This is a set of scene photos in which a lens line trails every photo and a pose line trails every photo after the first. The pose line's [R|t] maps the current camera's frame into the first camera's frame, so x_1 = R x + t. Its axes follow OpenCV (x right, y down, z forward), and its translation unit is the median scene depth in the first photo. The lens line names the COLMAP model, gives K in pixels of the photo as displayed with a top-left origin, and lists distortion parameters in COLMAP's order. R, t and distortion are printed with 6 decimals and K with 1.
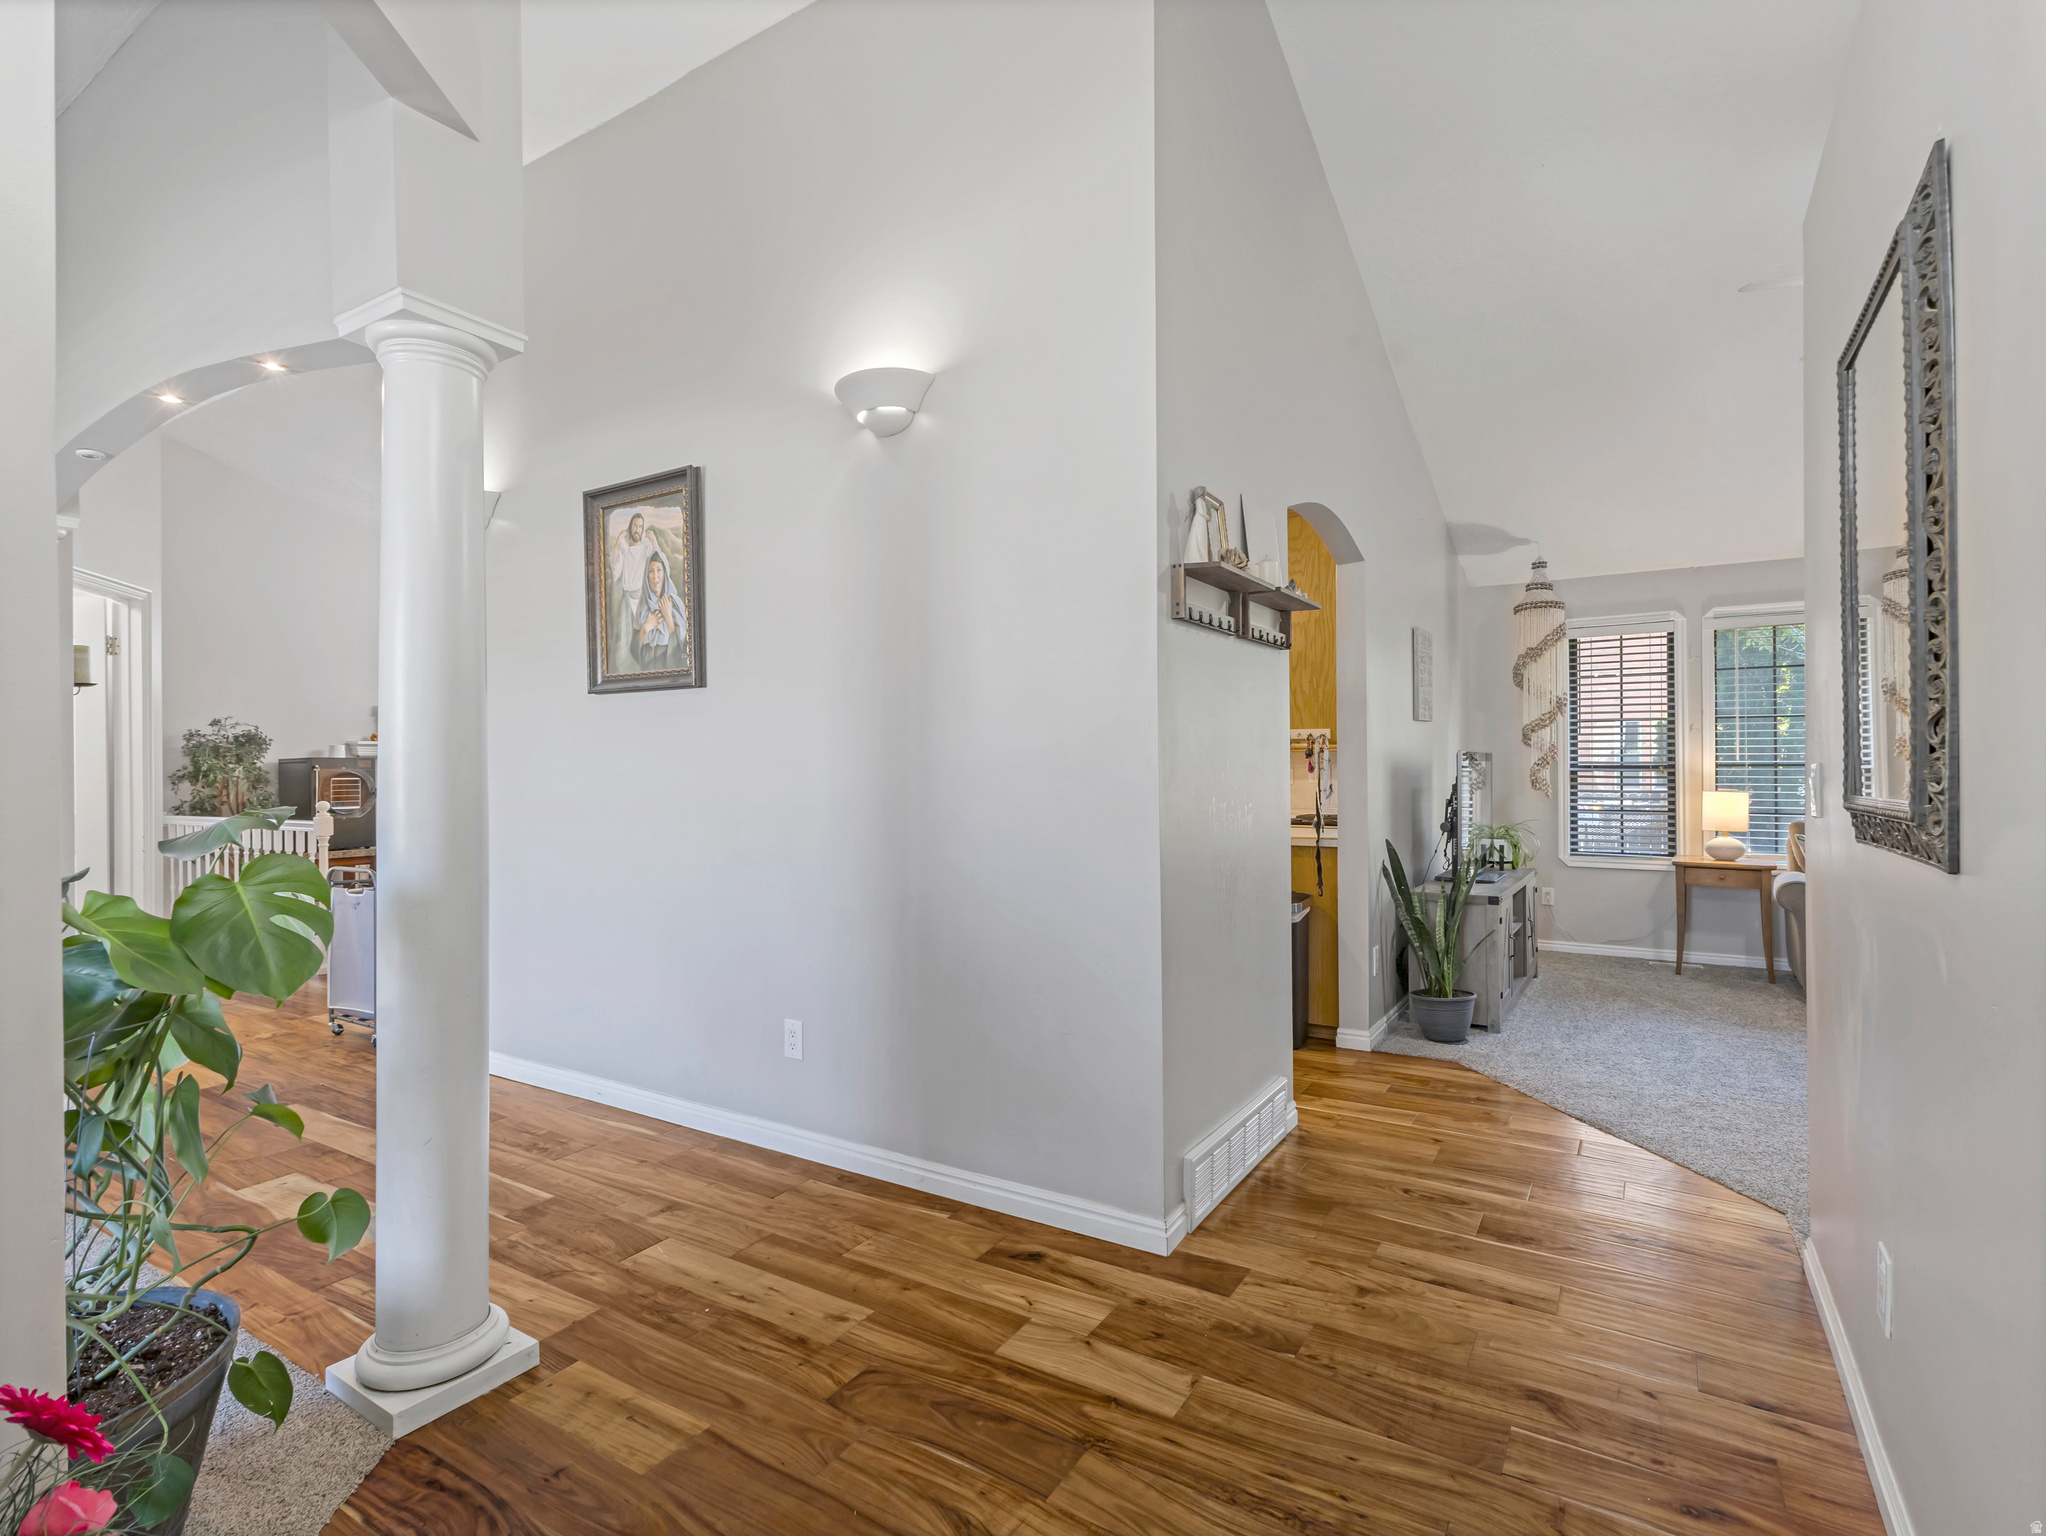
lens RADIAL K [[1008.9, 0, 1028.0], [0, 1008.9, 767.1], [0, 0, 1]] dist [0.004993, 0.000411]
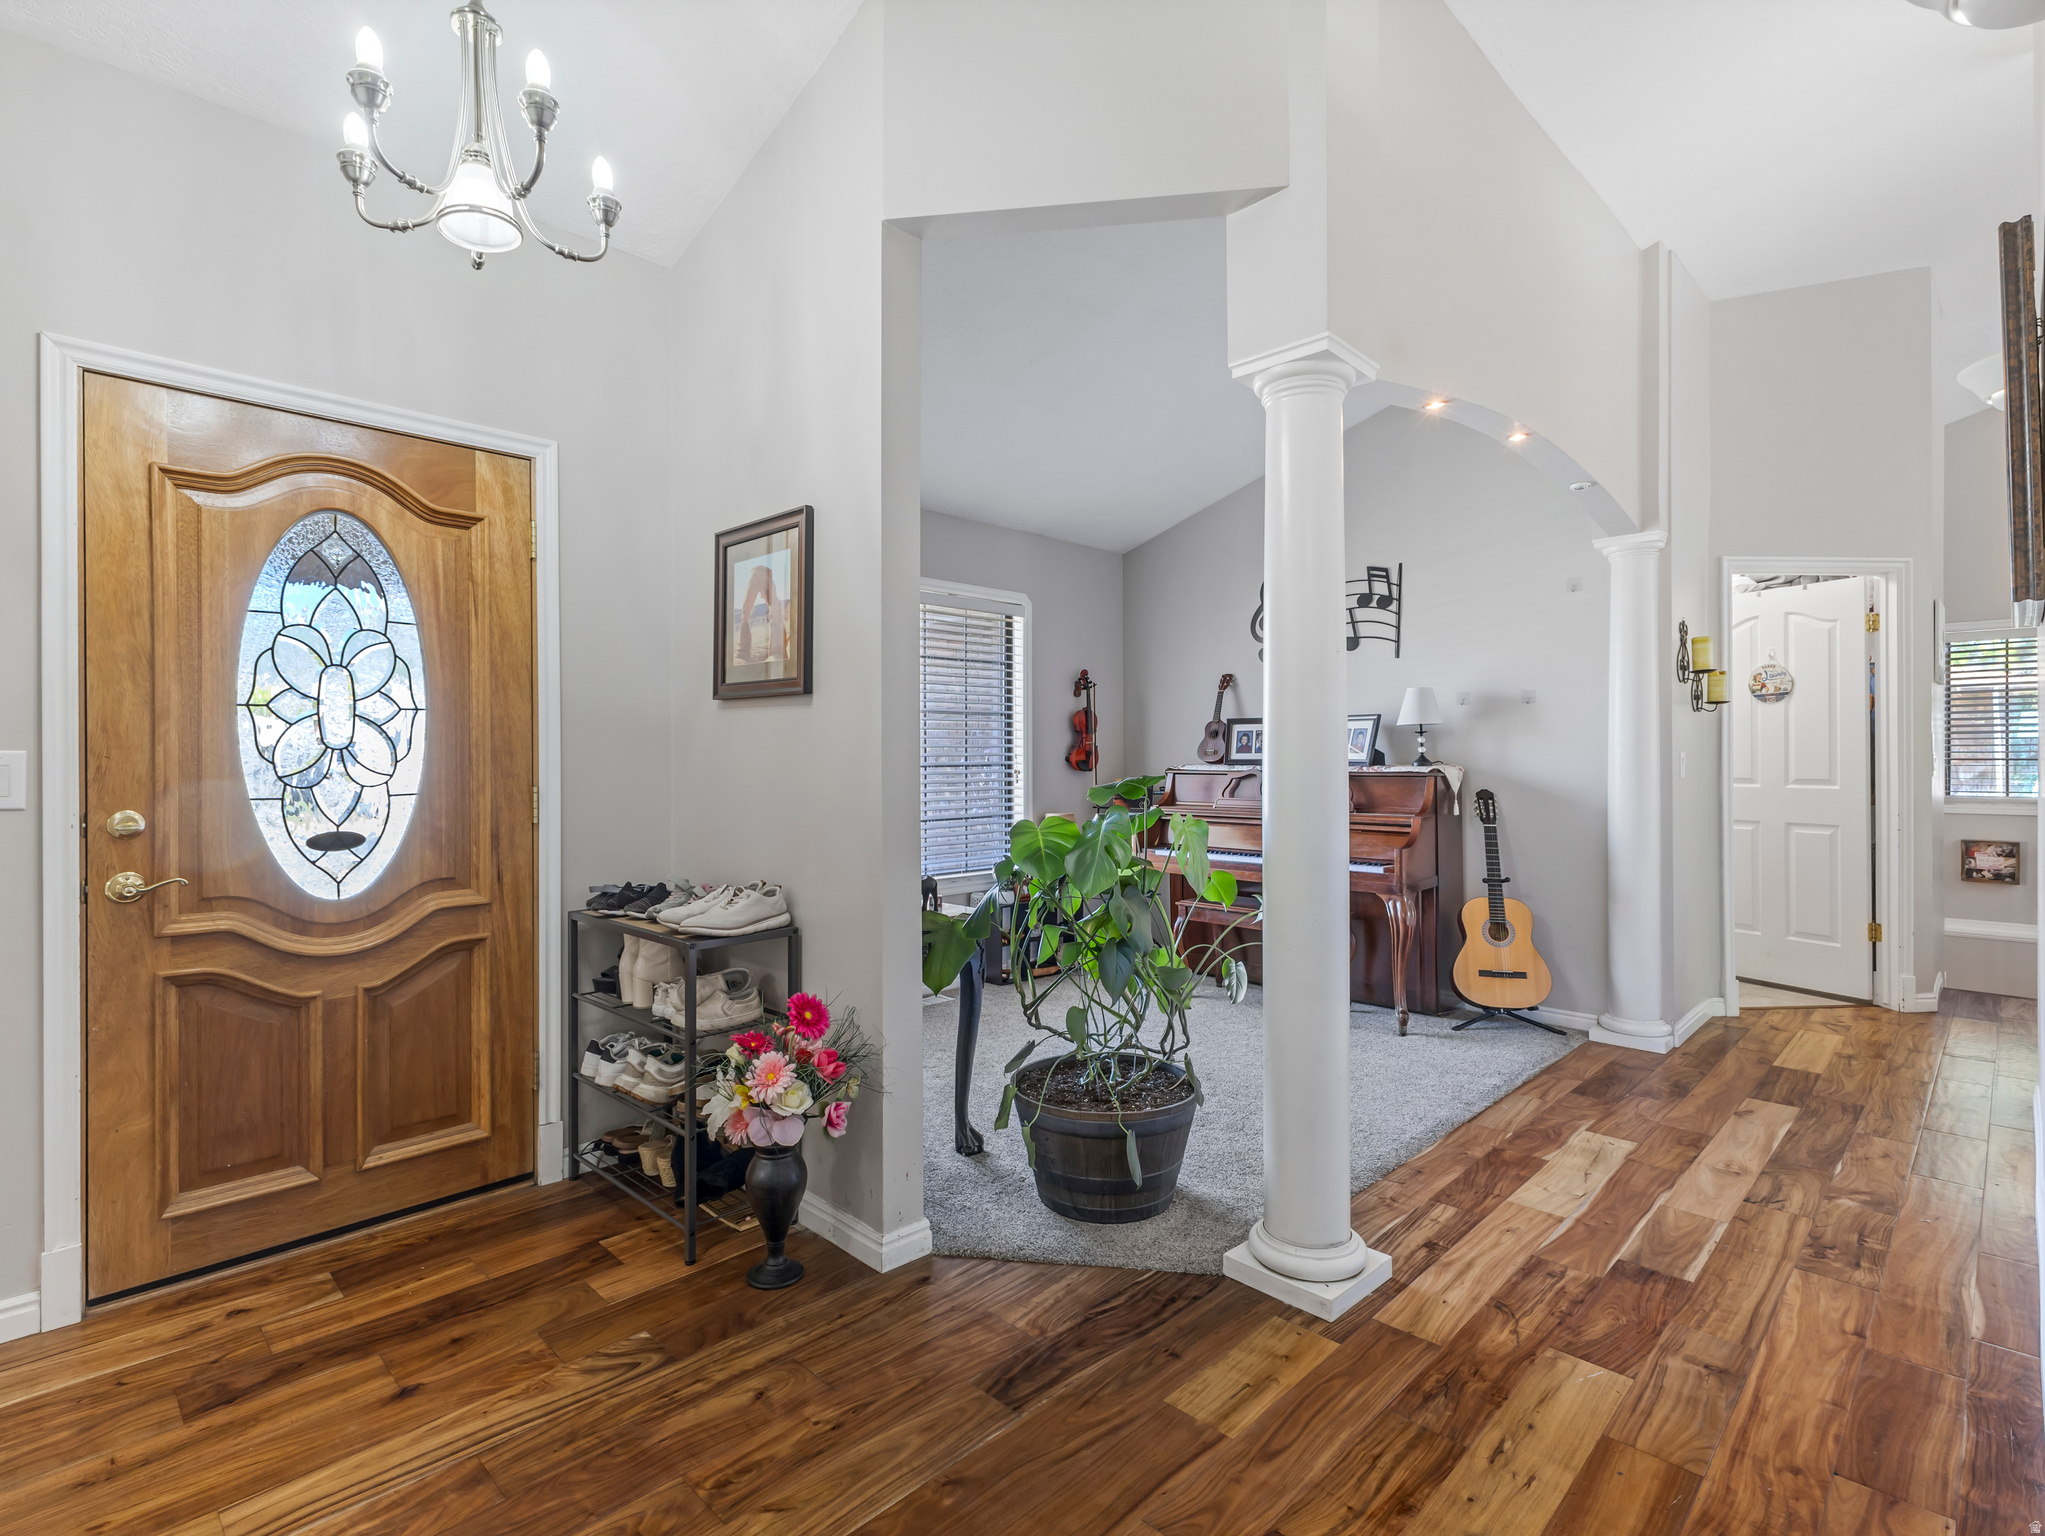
lens RADIAL K [[1008.4, 0, 1028.6], [0, 1008.4, 758.1], [0, 0, 1]] dist [0.004993, 0.000411]
pose [[-0.228413, 0.010381, -0.973509, 0.497442], [0.005649, 0.999940, 0.009337, 0.001825], [0.973548, -0.003367, -0.228458, 0.795348]]
